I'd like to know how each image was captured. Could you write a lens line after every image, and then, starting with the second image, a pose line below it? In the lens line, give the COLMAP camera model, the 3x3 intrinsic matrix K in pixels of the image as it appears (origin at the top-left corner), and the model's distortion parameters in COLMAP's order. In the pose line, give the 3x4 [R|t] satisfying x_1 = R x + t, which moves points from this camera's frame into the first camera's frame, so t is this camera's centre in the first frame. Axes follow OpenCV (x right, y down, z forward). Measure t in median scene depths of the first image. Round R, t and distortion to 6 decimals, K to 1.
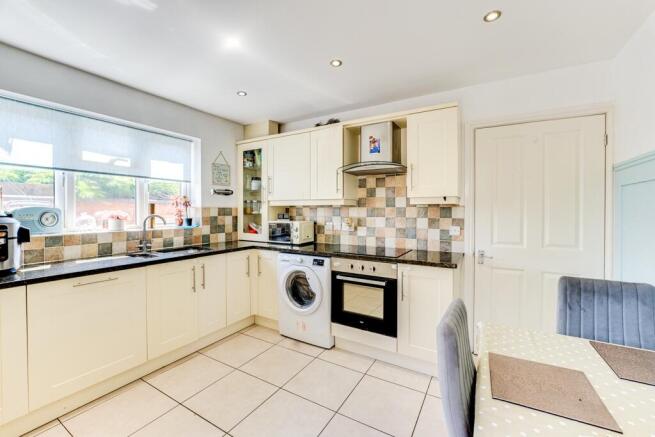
lens RADIAL K [[269.2, 0, 334.2], [0, 269.2, 213.0], [0, 0, 1]] dist [-0.019449, 0.002648]
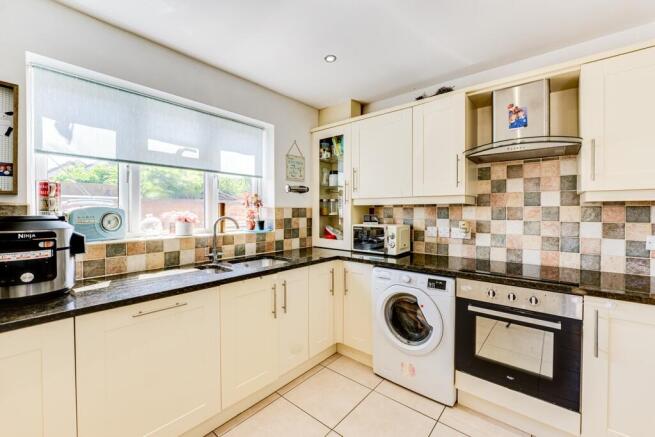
lens RADIAL K [[269.2, 0, 324.6], [0, 269.2, 213.5], [0, 0, 1]] dist [-0.019449, 0.002648]
pose [[0.981453, 0.001316, -0.191699, -0.200623], [-0.001303, 0.999999, 0.000194, -0.002902], [0.191699, 0.000060, 0.981454, 0.231433]]
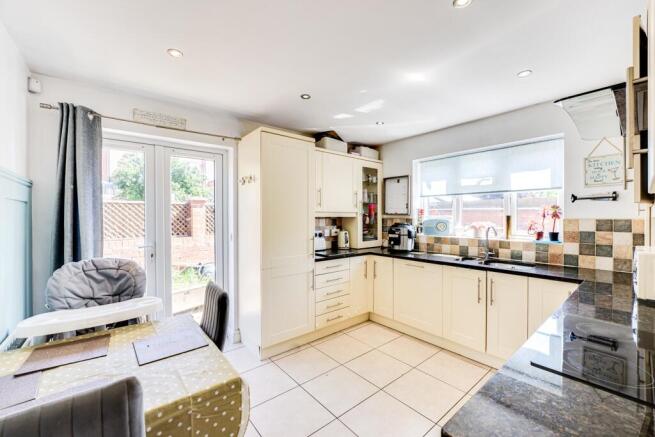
lens RADIAL K [[269.2, 0, 328.8], [0, 269.2, 220.4], [0, 0, 1]] dist [-0.019449, 0.002648]
pose [[-0.365700, 0.013194, -0.930639, 0.525722], [-0.006734, 0.999836, 0.016821, -0.027912], [0.930708, 0.012419, -0.365551, 0.695614]]
